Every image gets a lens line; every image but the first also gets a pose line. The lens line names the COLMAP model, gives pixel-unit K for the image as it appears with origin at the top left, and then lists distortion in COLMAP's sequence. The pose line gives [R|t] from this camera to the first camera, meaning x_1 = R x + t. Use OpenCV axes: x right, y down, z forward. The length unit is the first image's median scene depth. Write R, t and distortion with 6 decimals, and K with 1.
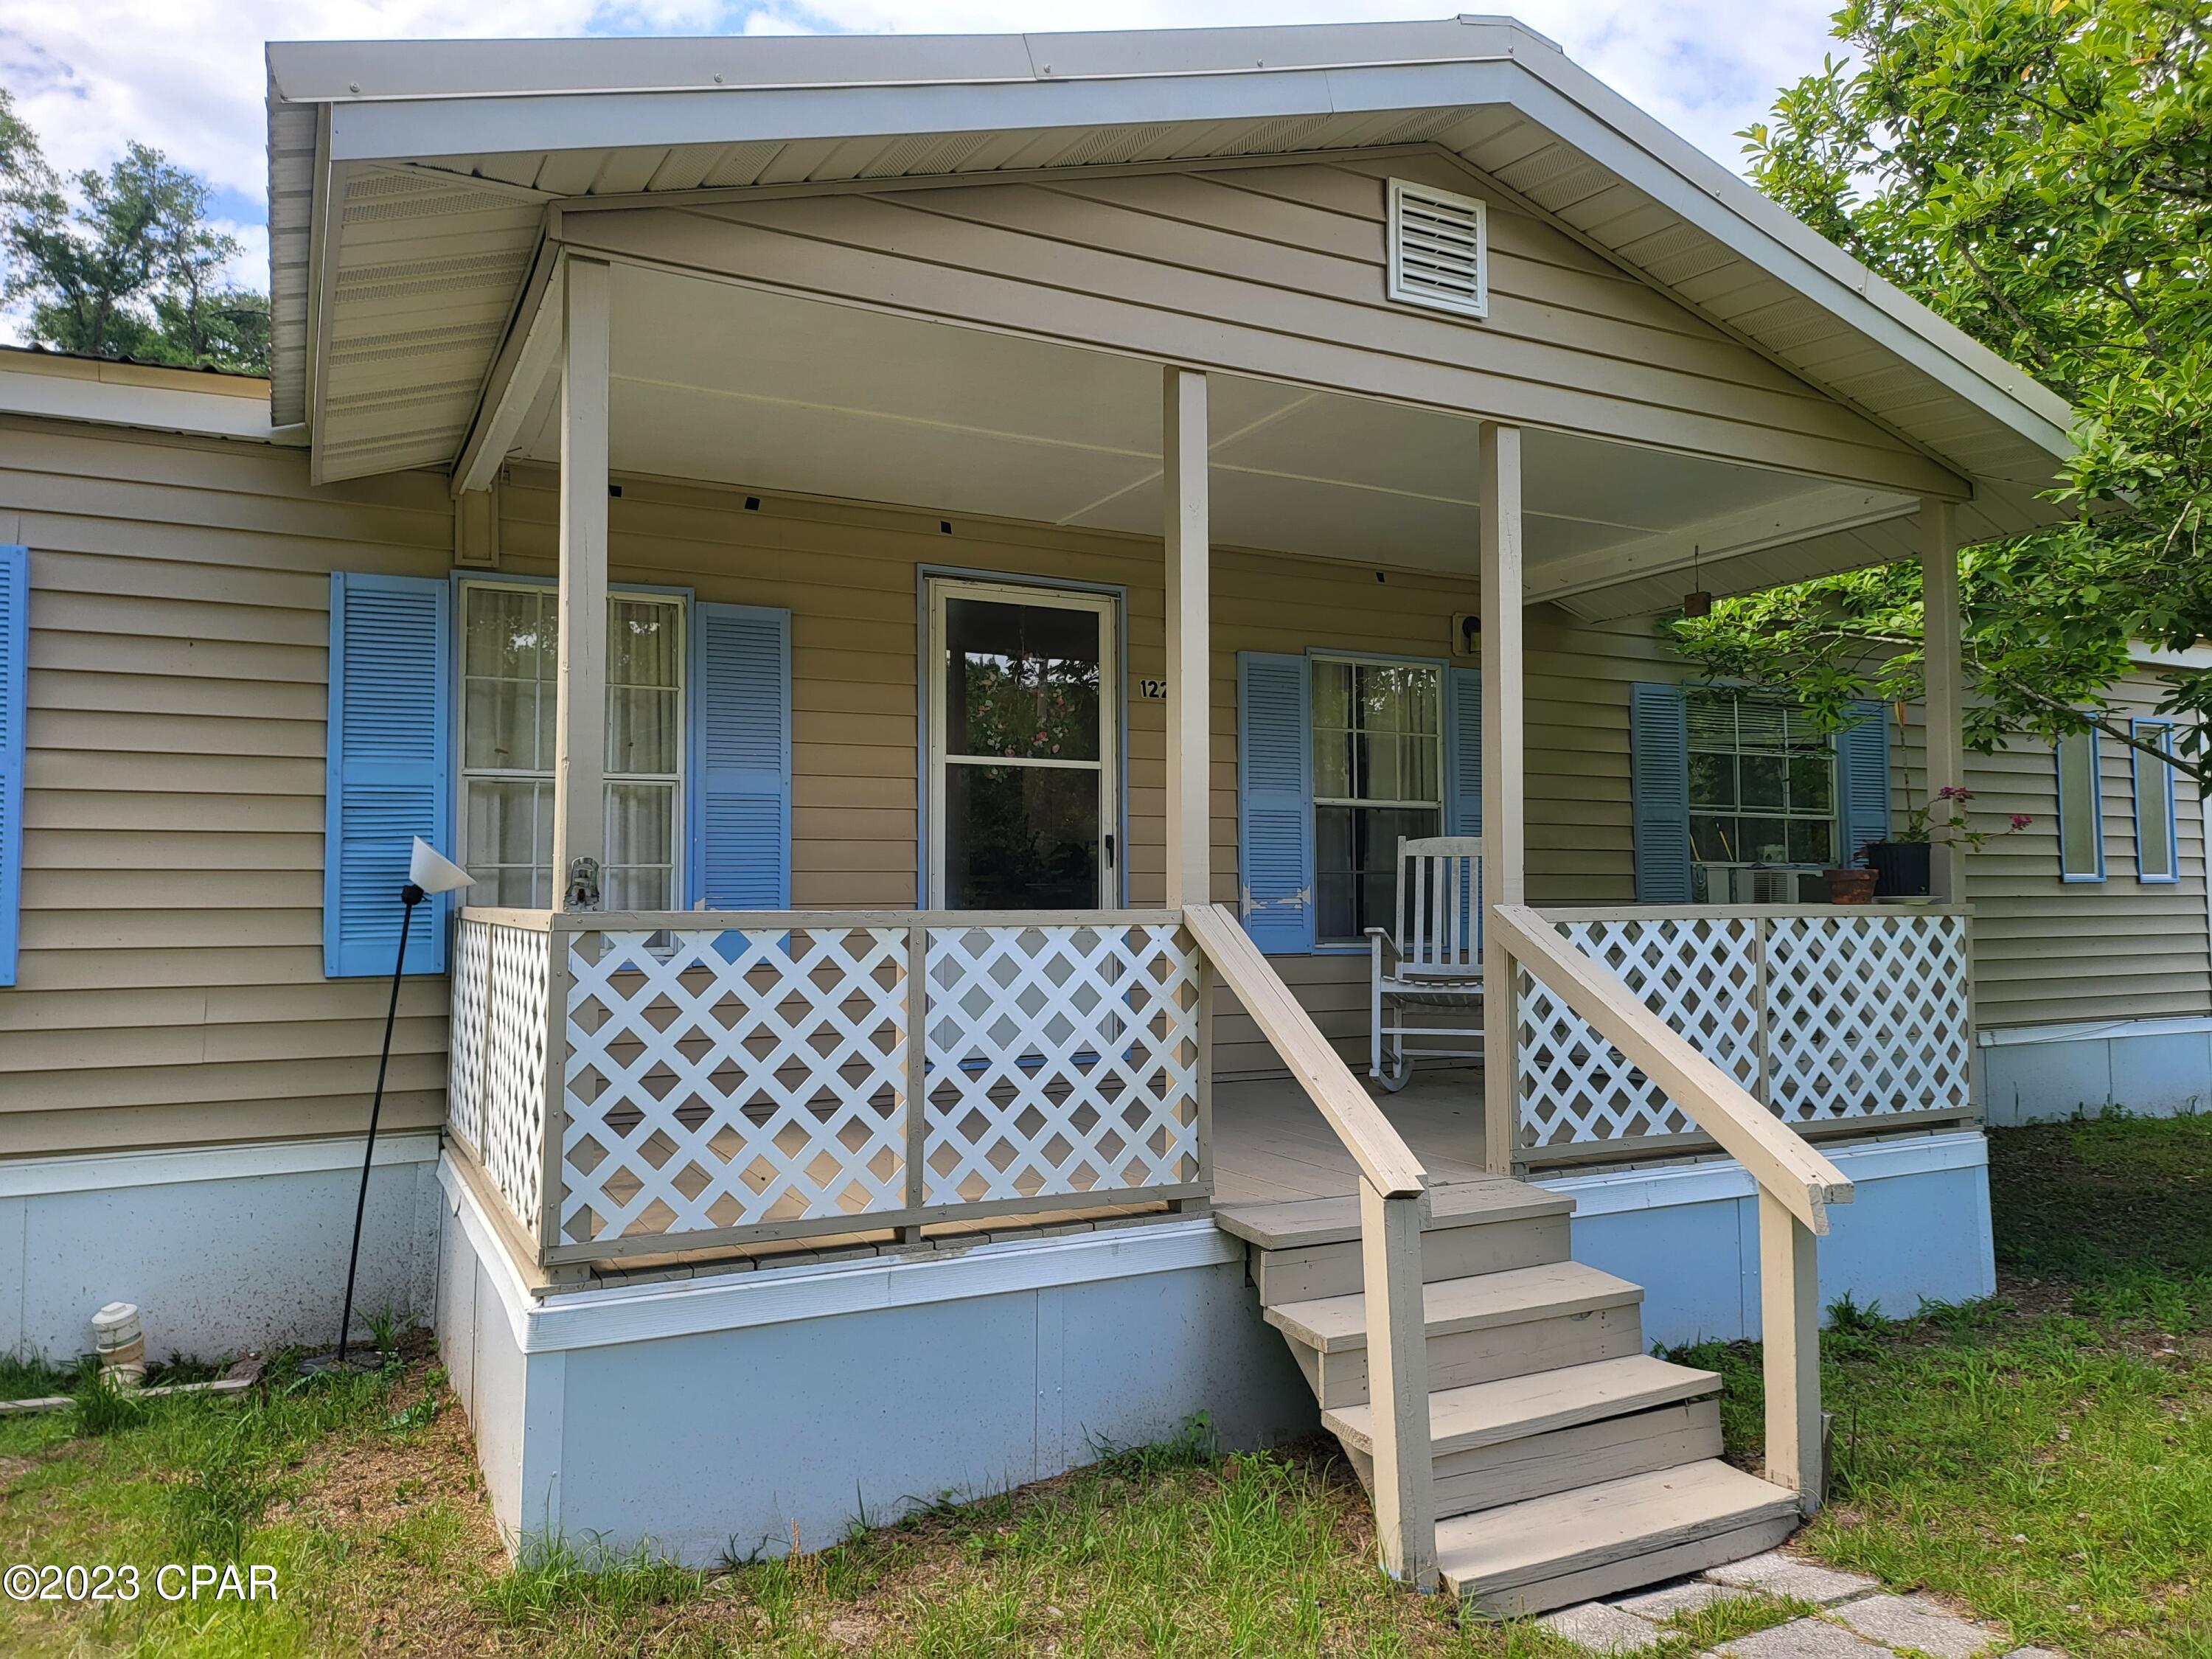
lens RADIAL K [[1553.3, 0, 1105.1], [0, 1553.3, 807.3], [0, 0, 1]] dist [0.041241, -0.040305]
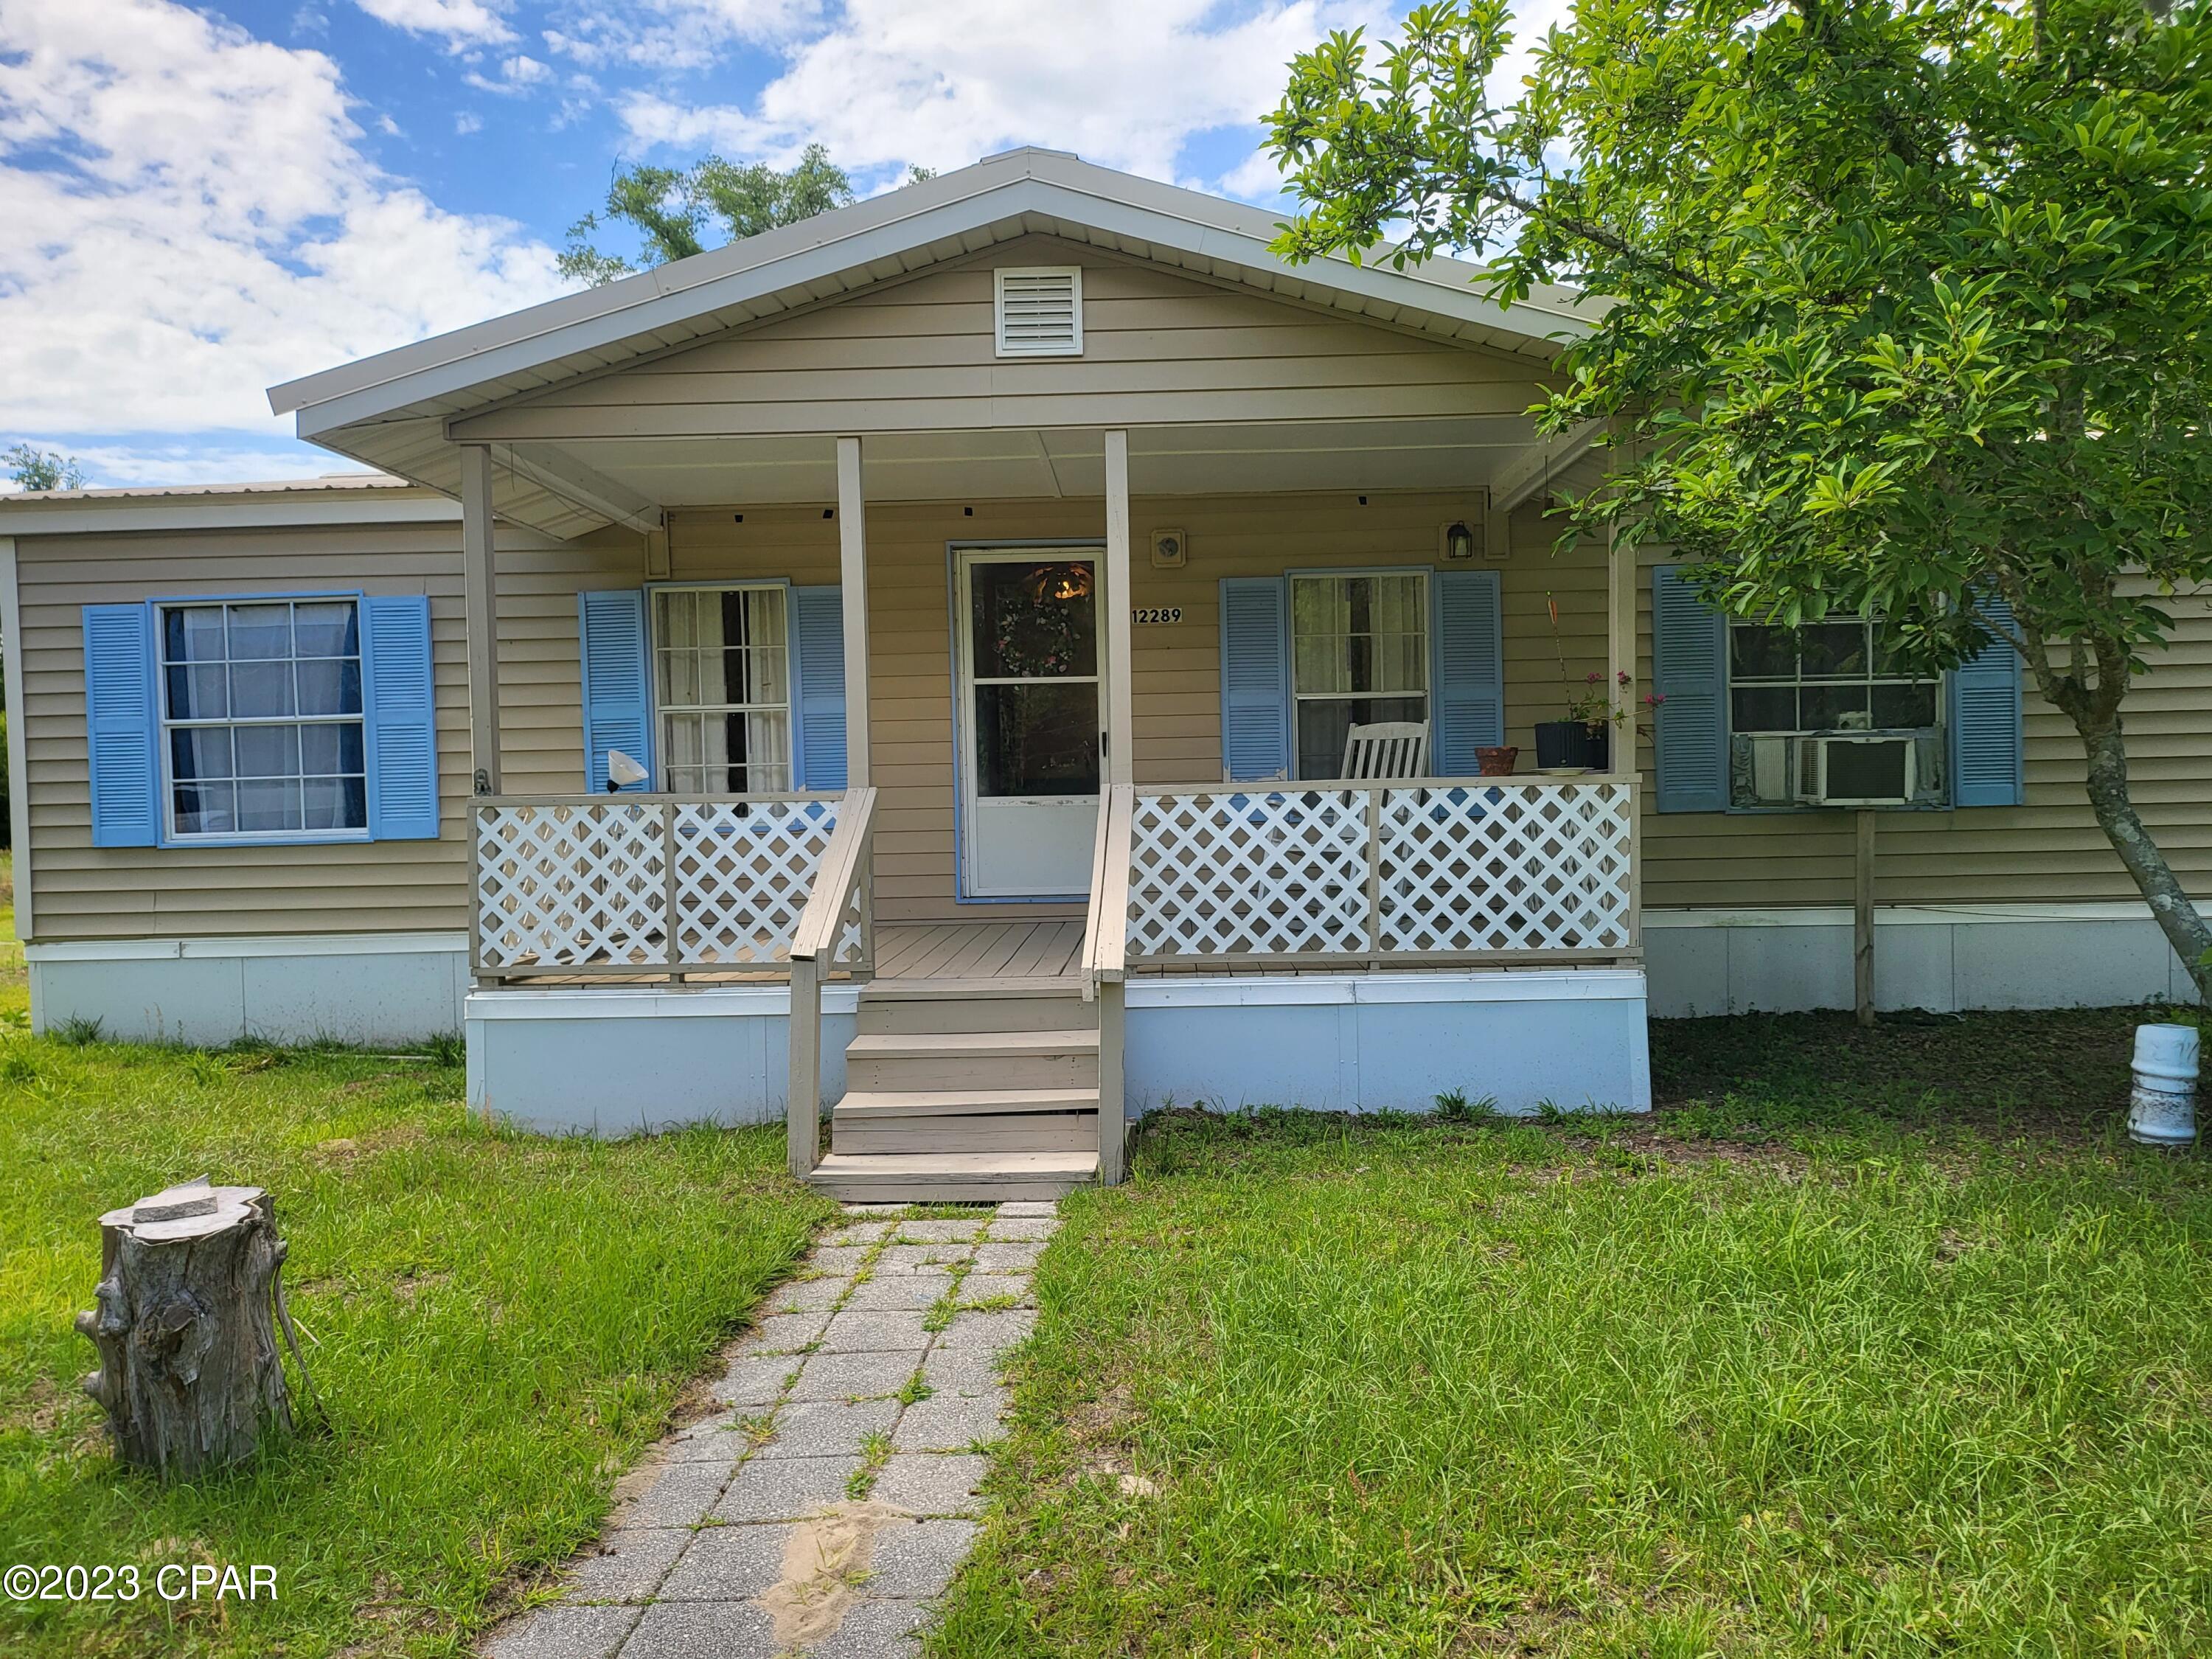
lens RADIAL K [[1553.3, 0, 1109.4], [0, 1553.3, 839.3], [0, 0, 1]] dist [0.041241, -0.040305]
pose [[0.870499, 0.002186, -0.492165, 0.812171], [0.046920, 0.995067, 0.087408, -0.008051], [0.489928, -0.099181, 0.866103, -0.182705]]
